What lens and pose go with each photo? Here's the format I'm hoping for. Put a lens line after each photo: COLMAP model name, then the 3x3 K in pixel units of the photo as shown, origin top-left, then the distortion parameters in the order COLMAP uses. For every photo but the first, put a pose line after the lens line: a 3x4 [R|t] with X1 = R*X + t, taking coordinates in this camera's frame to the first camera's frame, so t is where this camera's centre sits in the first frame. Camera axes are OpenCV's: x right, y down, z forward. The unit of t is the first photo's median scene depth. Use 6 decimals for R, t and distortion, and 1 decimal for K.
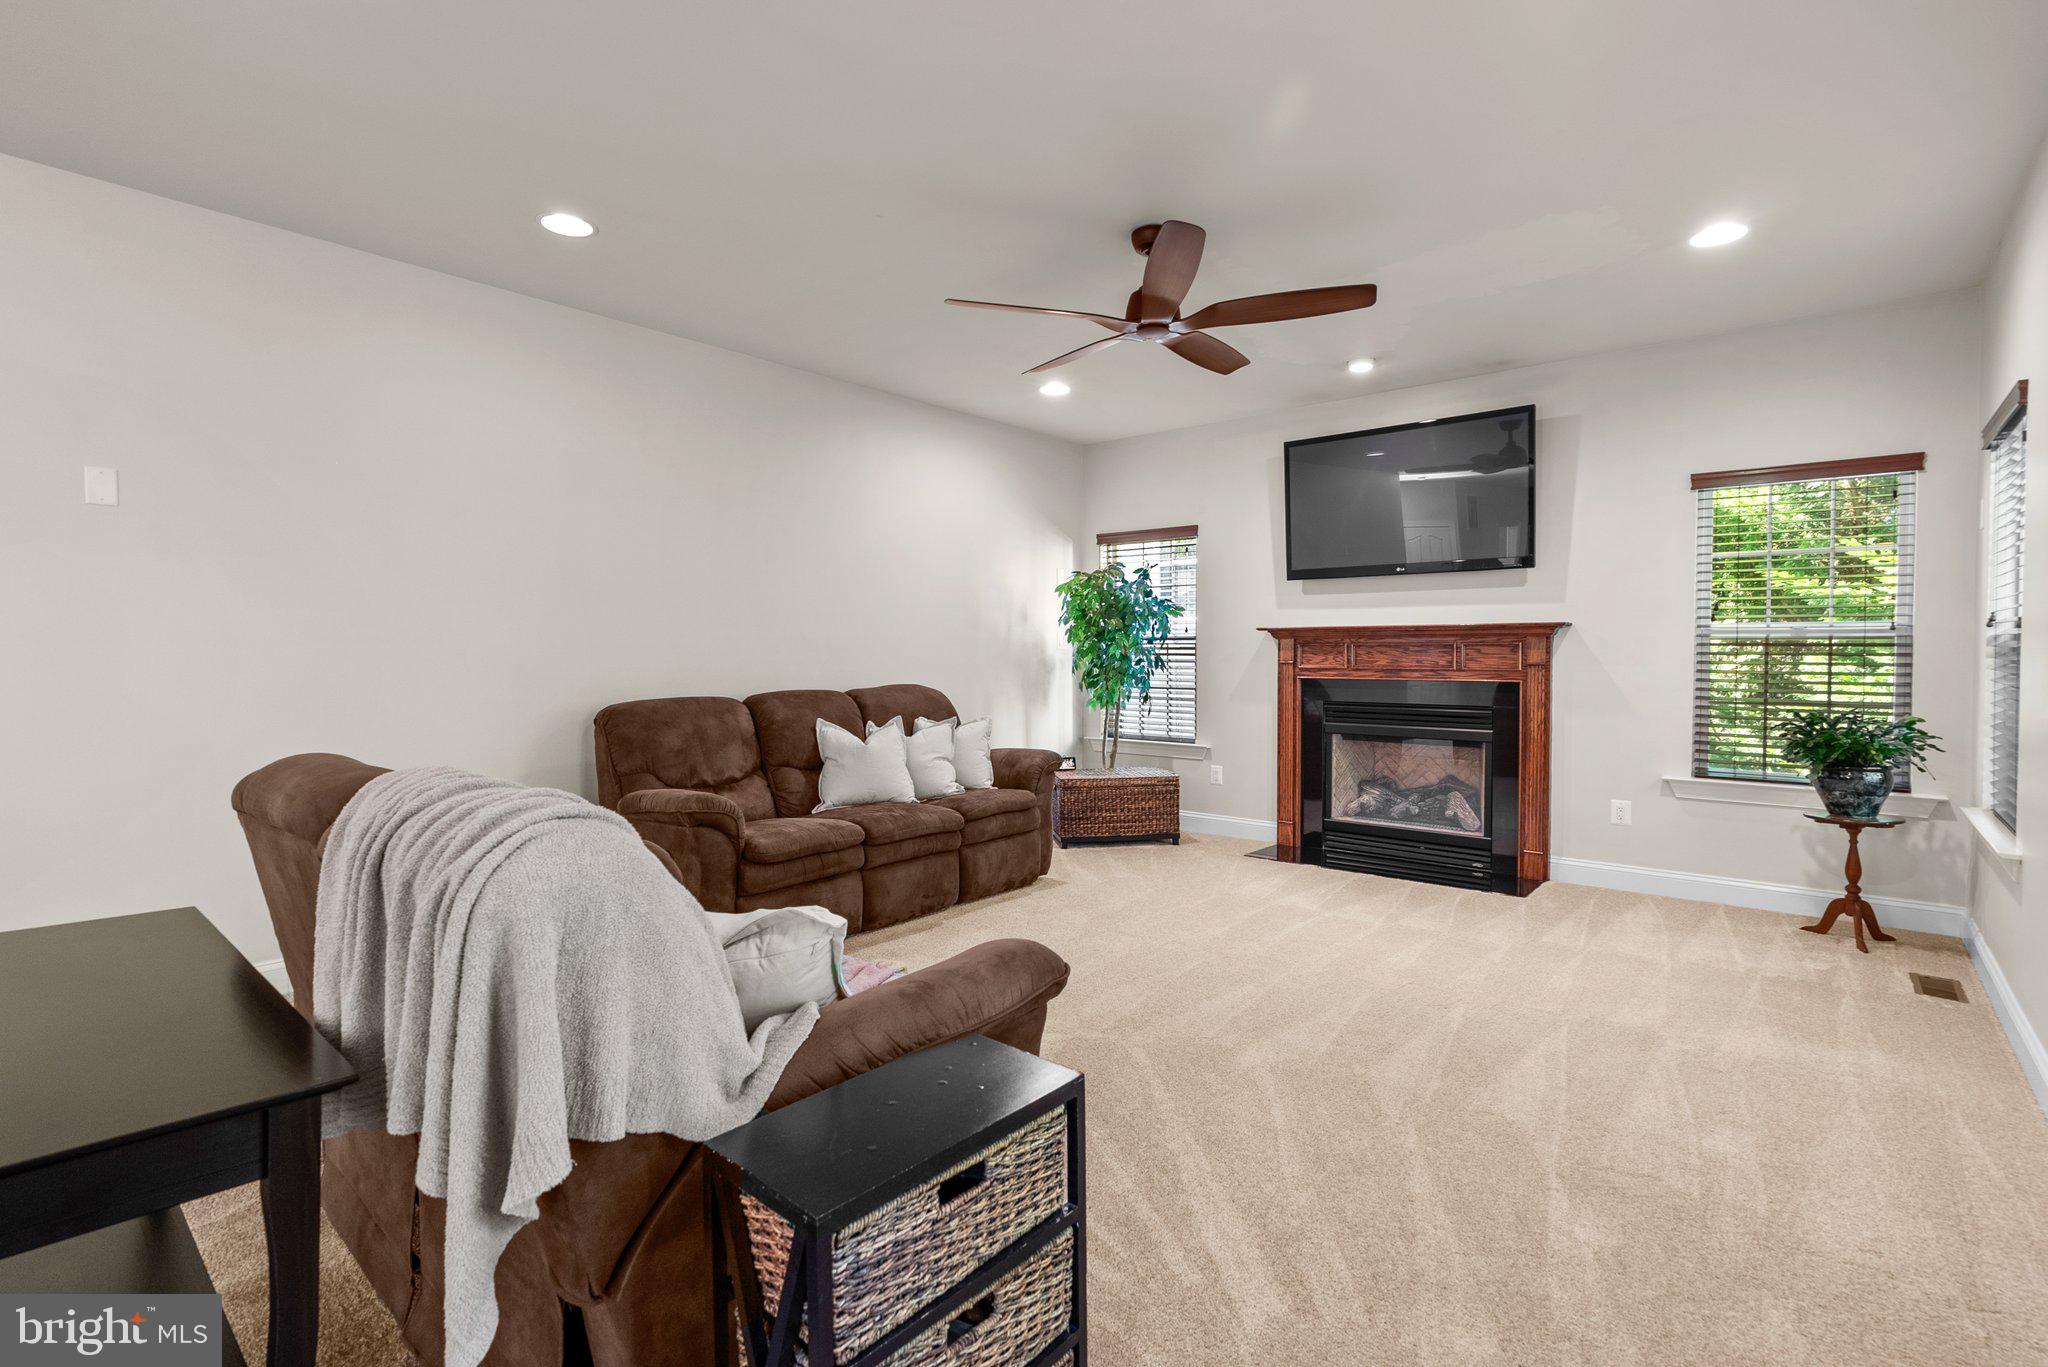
lens RADIAL K [[940.0, 0, 1024.0], [0, 940.0, 683.5], [0, 0, 1]] dist [-0.001050, 0.000222]
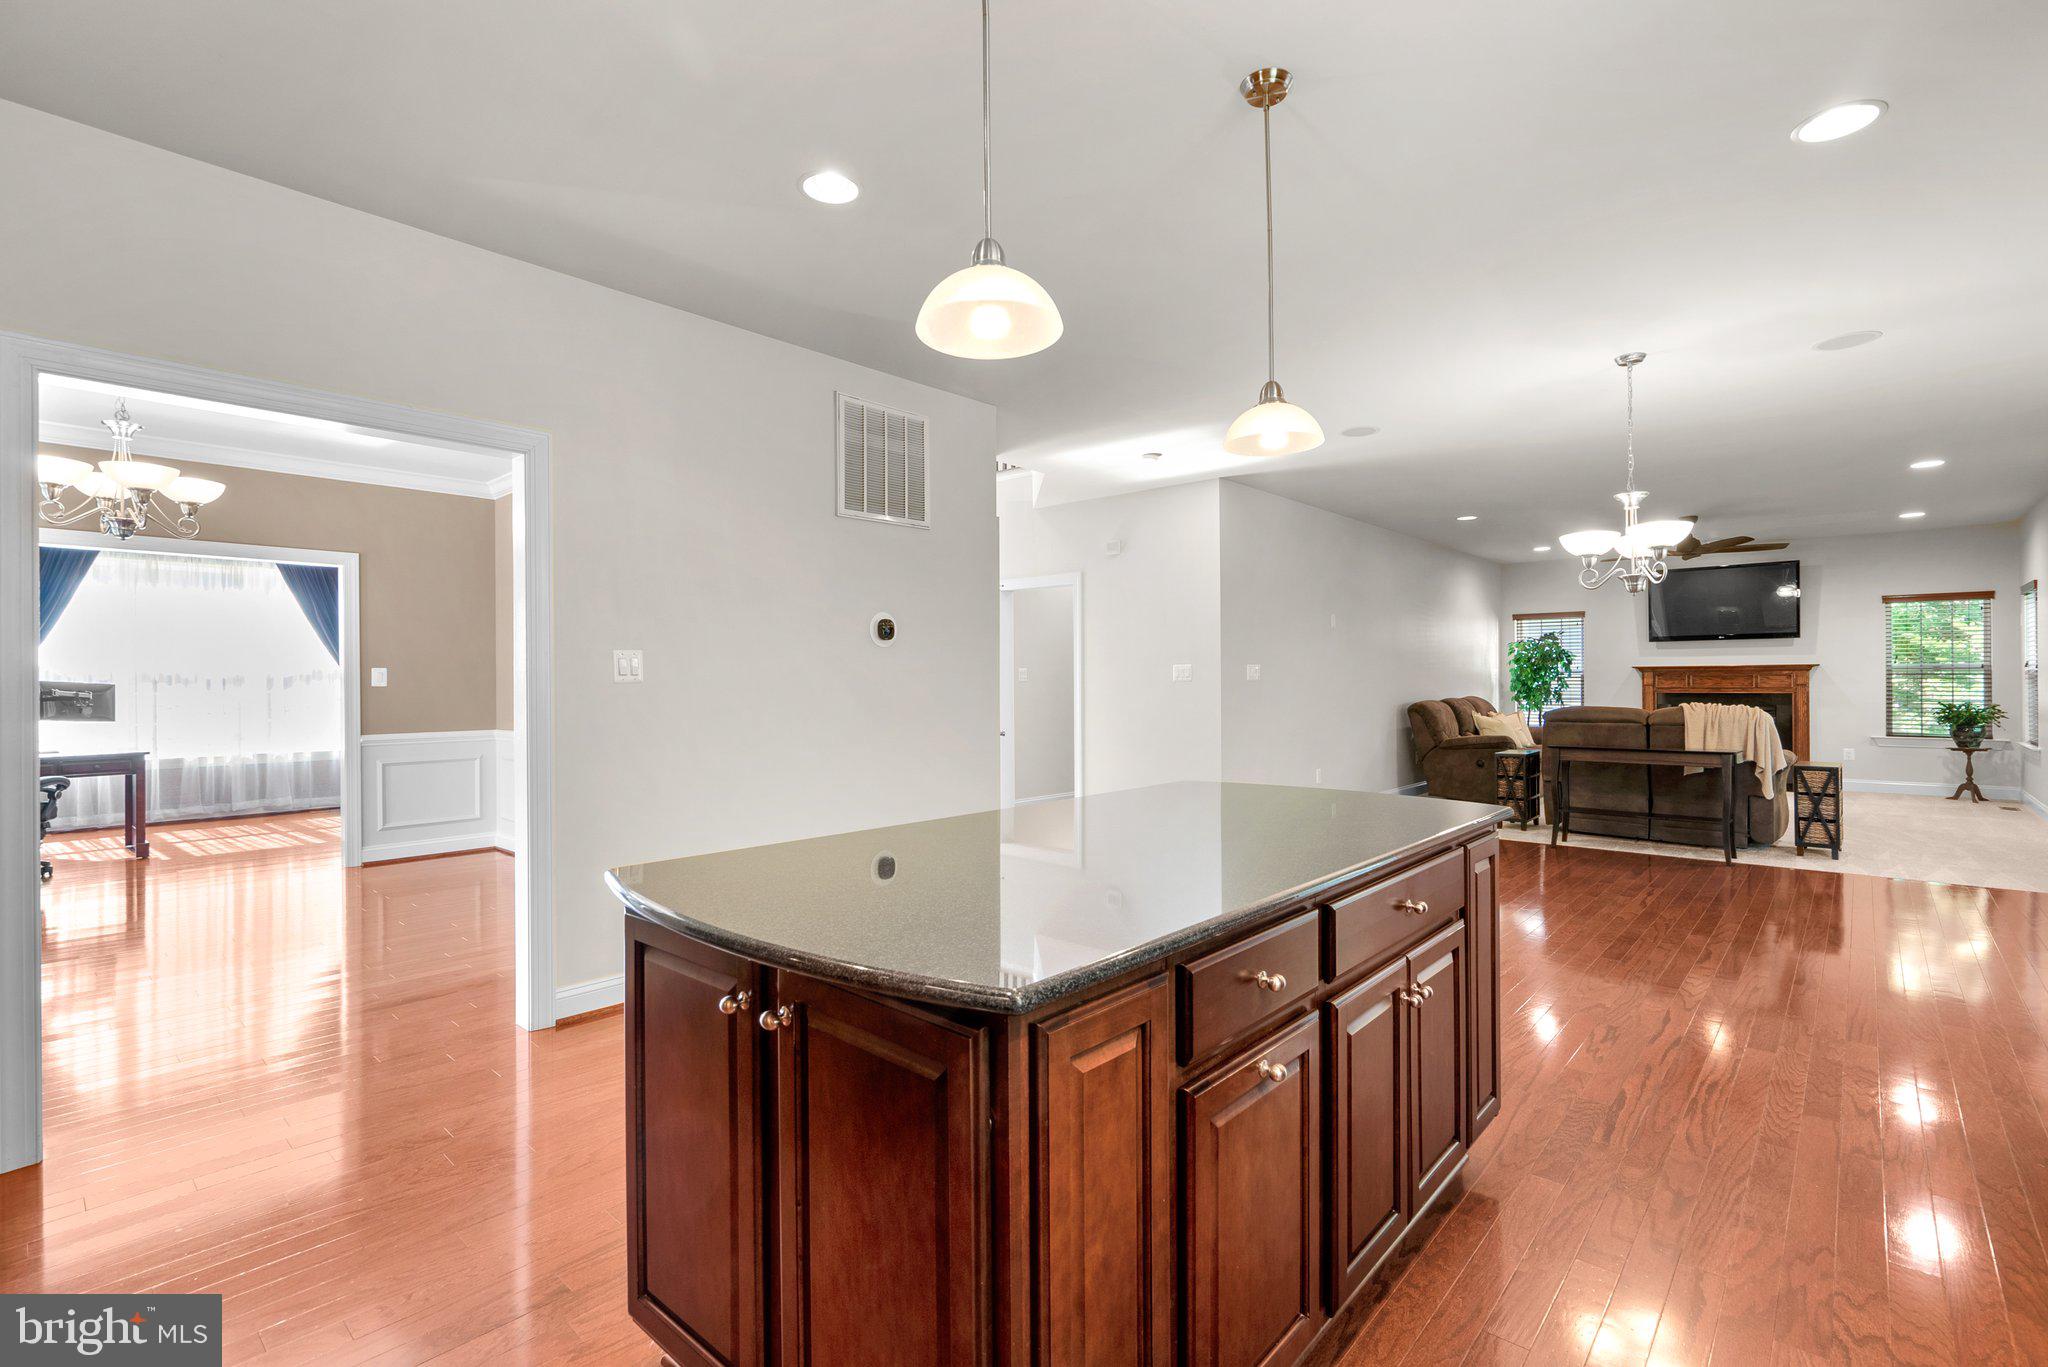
lens RADIAL K [[940.9, 0, 1018.1], [0, 940.9, 689.7], [0, 0, 1]] dist [-0.008197, 0.004016]
pose [[0.999661, -0.003738, -0.025755, -1.398160], [0.002996, 0.999582, -0.028769, 0.056326], [0.025852, 0.028682, 0.999254, -1.372558]]
